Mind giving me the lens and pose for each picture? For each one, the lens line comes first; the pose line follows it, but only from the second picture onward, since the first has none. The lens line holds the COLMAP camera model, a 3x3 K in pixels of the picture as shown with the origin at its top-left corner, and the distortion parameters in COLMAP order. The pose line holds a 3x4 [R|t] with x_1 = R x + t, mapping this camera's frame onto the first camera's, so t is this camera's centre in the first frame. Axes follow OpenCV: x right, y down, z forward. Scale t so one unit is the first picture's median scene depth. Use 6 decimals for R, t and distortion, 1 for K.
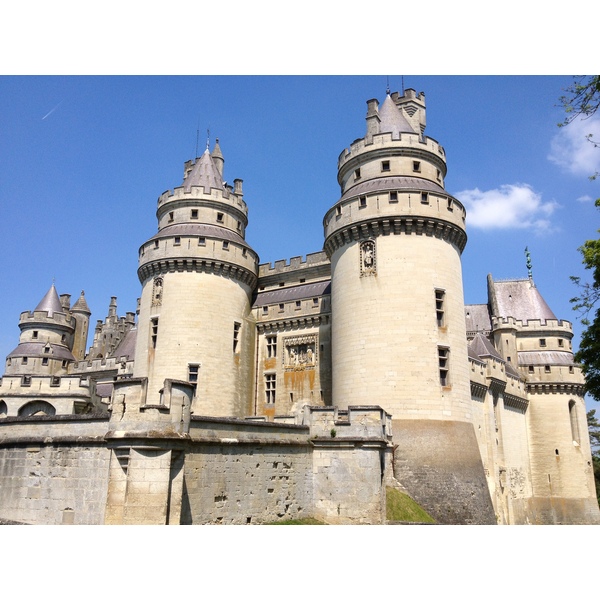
lens RADIAL K [[564.3, 0, 300.0], [0, 564.3, 300.0], [0, 0, 1]] dist [0.114425, -0.253270]
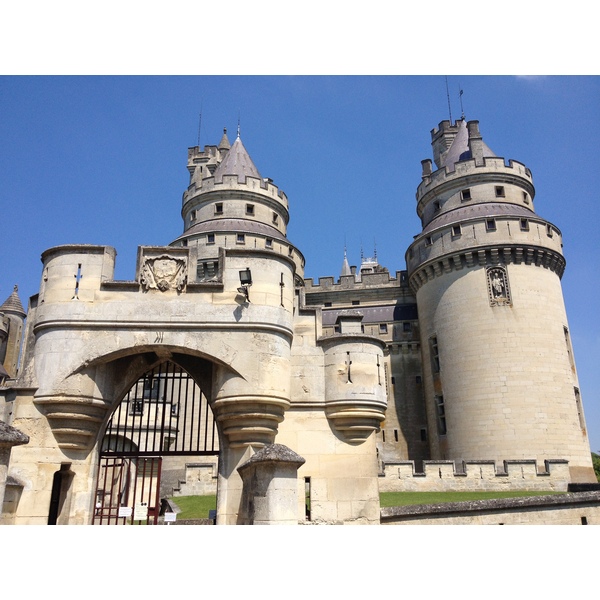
lens RADIAL K [[564.3, 0, 300.0], [0, 564.3, 300.0], [0, 0, 1]] dist [0.114425, -0.253270]
pose [[0.929749, 0.106561, 0.352437, -0.493836], [-0.086797, 0.993660, -0.071463, 0.041306], [-0.357818, 0.035852, 0.933103, 0.253717]]
